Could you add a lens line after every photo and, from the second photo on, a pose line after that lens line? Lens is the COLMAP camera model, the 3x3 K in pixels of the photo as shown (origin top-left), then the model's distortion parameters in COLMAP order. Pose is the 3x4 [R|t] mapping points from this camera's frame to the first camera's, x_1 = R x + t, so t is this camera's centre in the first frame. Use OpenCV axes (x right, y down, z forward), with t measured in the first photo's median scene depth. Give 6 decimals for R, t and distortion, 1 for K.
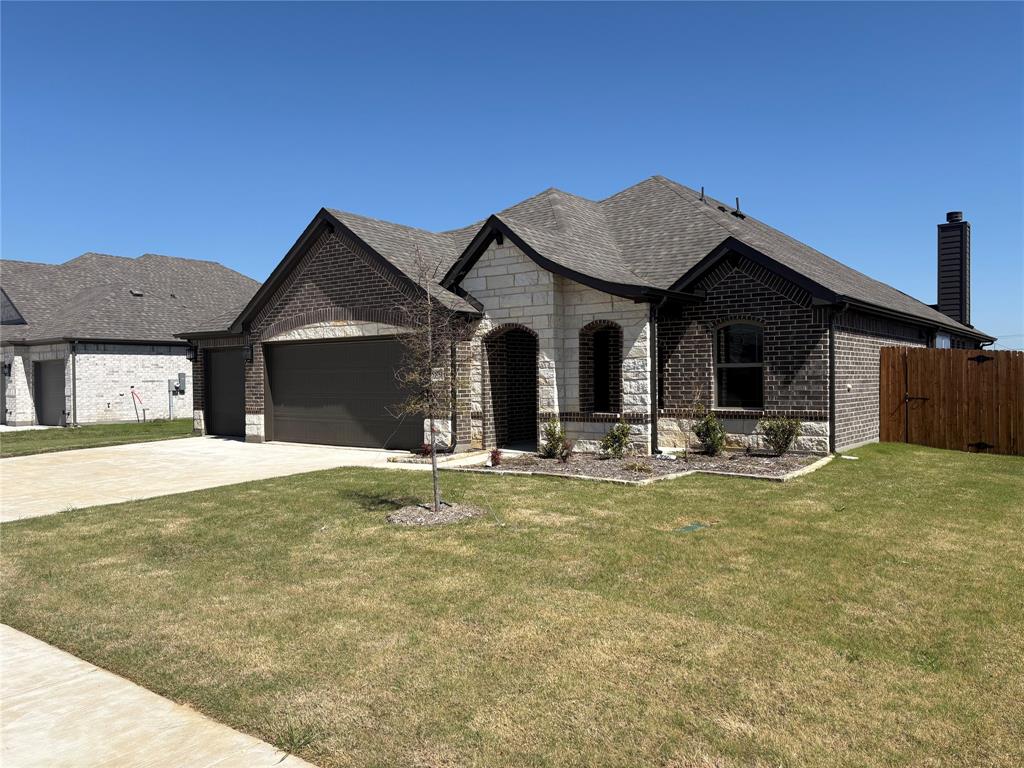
lens RADIAL K [[768.1, 0, 512.0], [0, 768.1, 384.0], [0, 0, 1]] dist [0.054709, -0.002414]
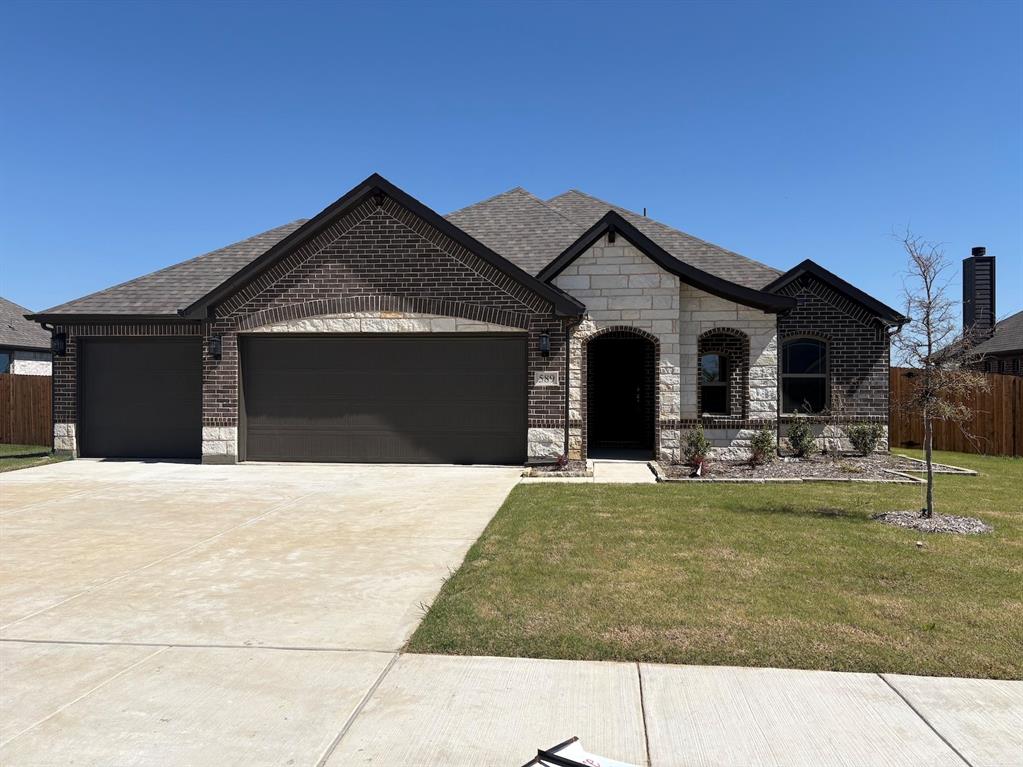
lens RADIAL K [[767.3, 0, 511.5], [0, 767.3, 383.5], [0, 0, 1]] dist [0.054709, -0.002414]
pose [[0.859892, 0.017538, 0.510174, -0.620172], [-0.008019, 0.999750, -0.020852, 0.013253], [-0.510412, 0.013839, 0.859818, 0.259102]]
